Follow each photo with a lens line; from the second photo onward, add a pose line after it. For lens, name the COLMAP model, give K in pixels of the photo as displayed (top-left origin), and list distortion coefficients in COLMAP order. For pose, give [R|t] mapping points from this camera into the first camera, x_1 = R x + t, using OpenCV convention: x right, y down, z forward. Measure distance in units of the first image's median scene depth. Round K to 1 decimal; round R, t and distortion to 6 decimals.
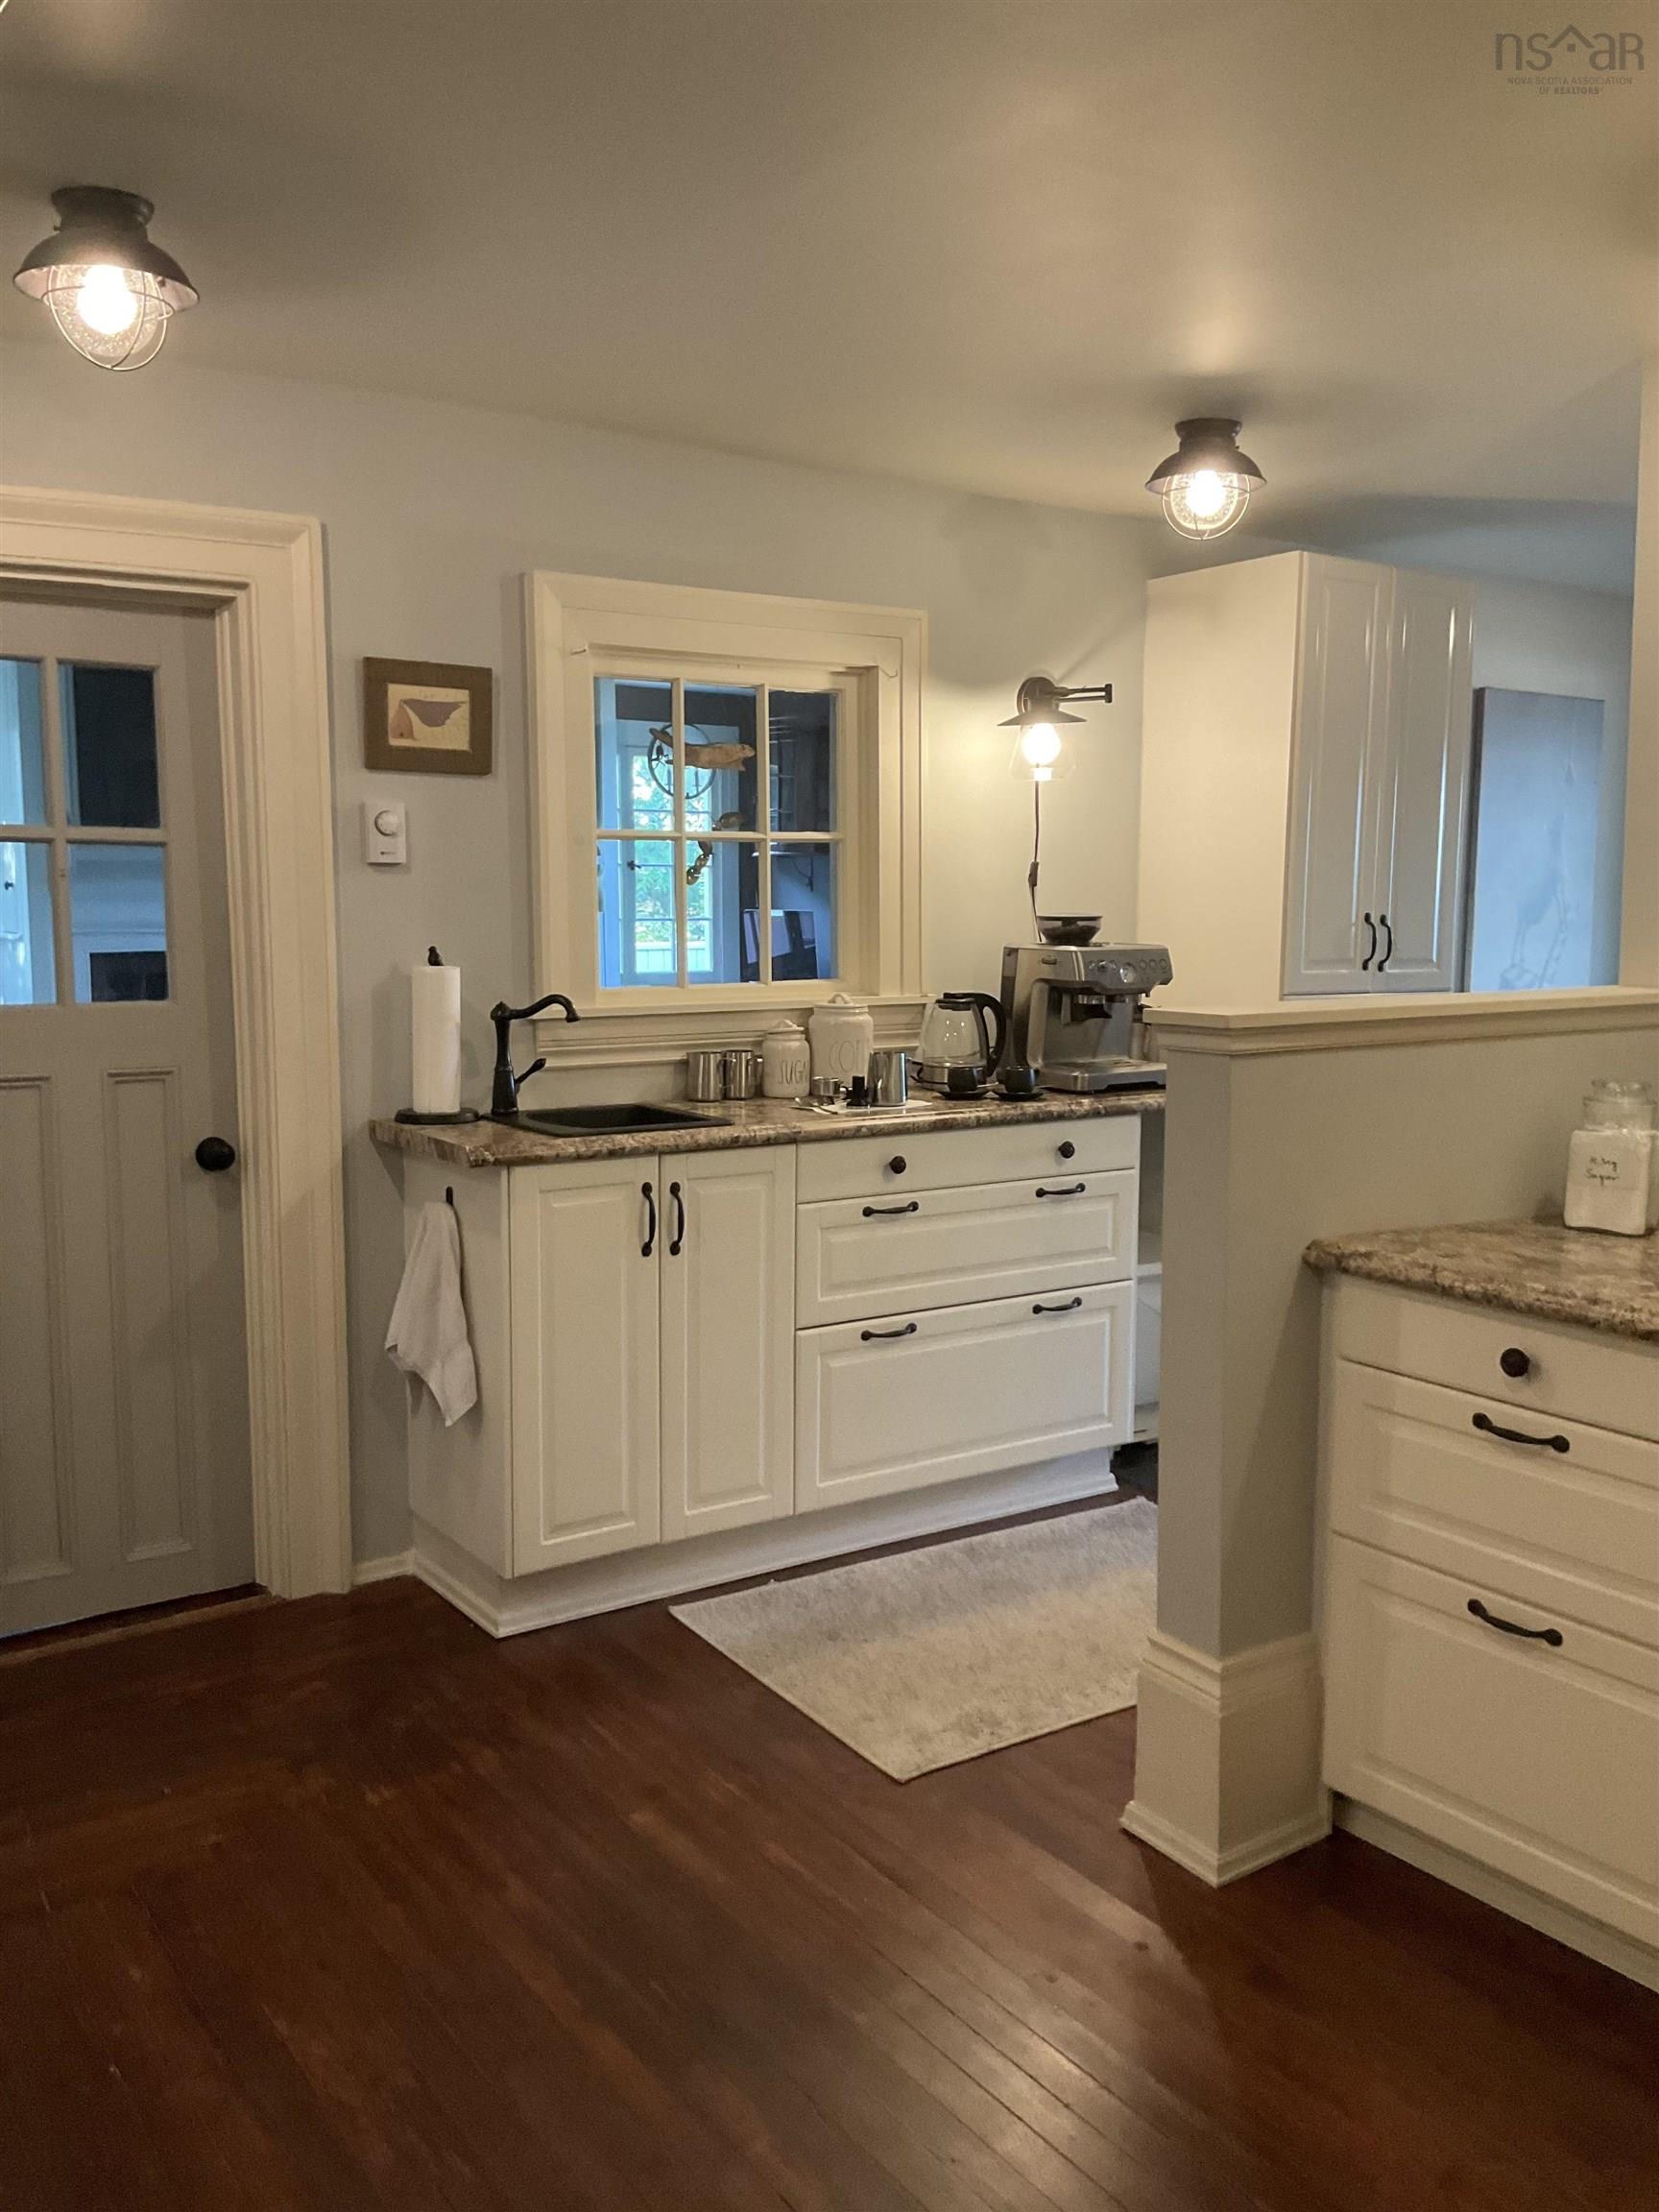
lens RADIAL K [[1832.0, 0, 829.5], [0, 1832.0, 1106.0], [0, 0, 1]] dist [0.088735, -0.158278]
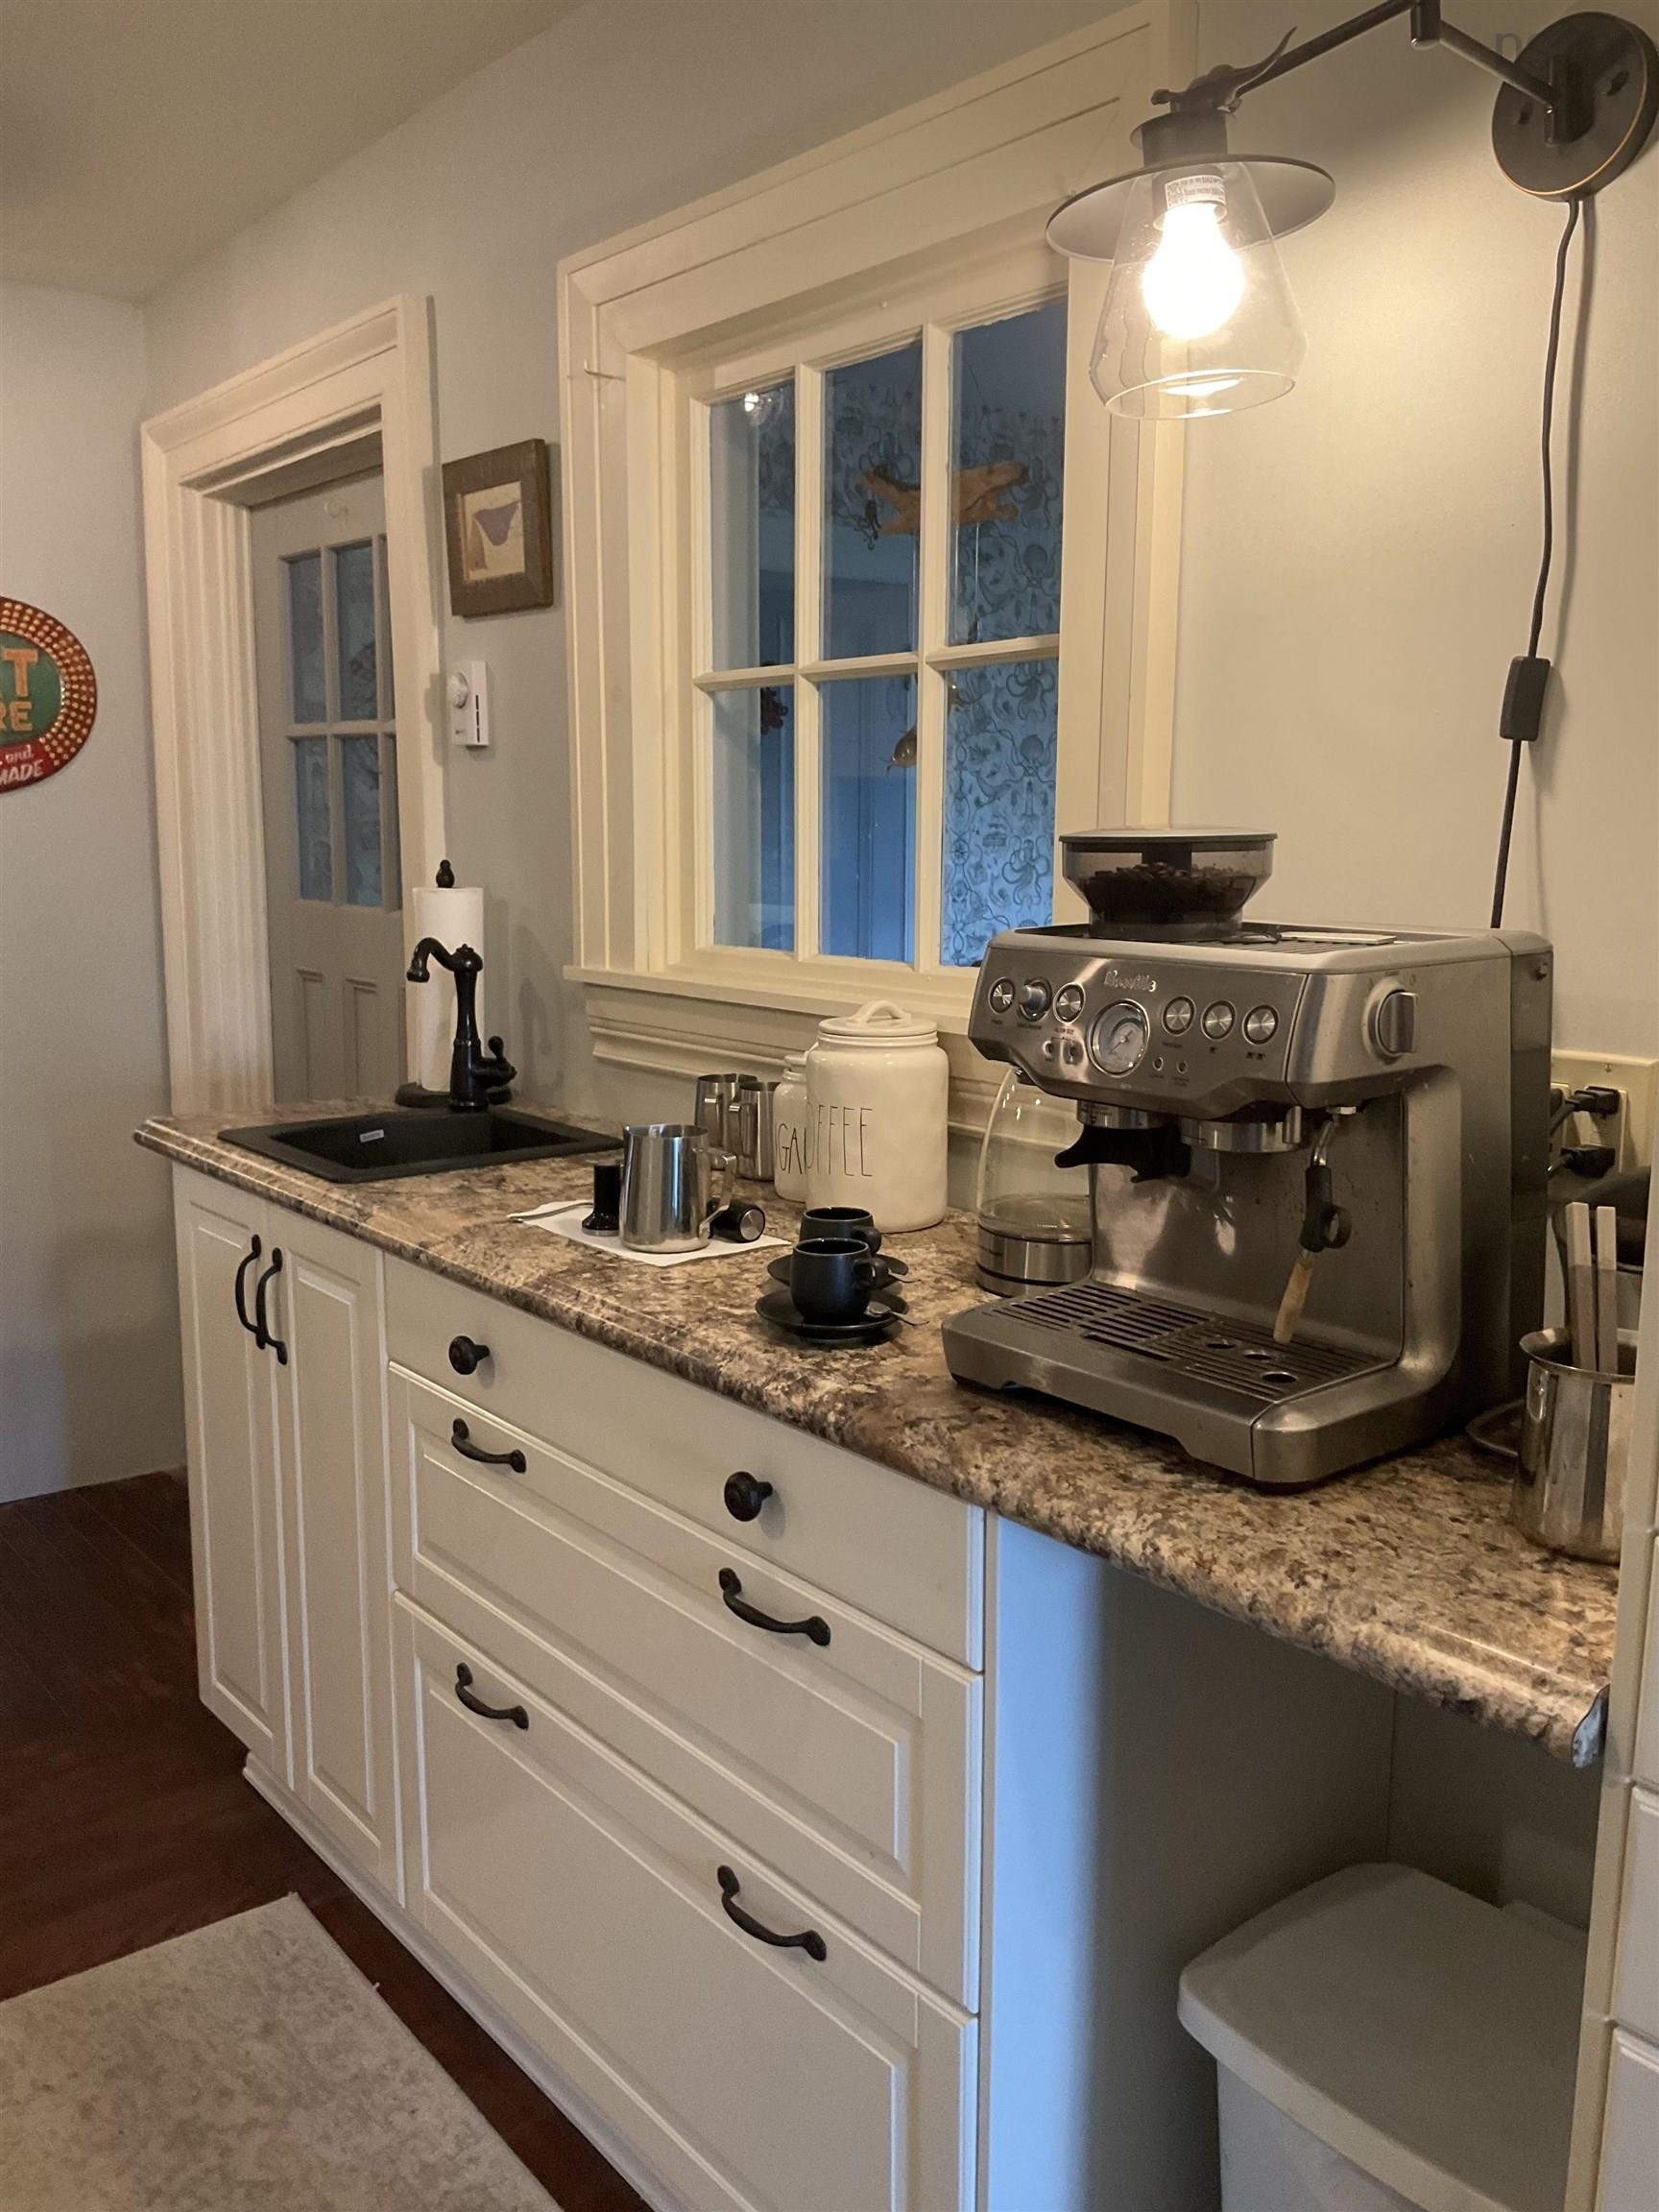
lens RADIAL K [[1832.0, 0, 829.5], [0, 1832.0, 1106.0], [0, 0, 1]] dist [0.088735, -0.158278]
pose [[0.095135, 0.161520, -0.982273, 0.516534], [-0.105799, 0.982800, 0.151360, -0.115800], [0.989826, 0.089524, 0.110587, 1.062803]]
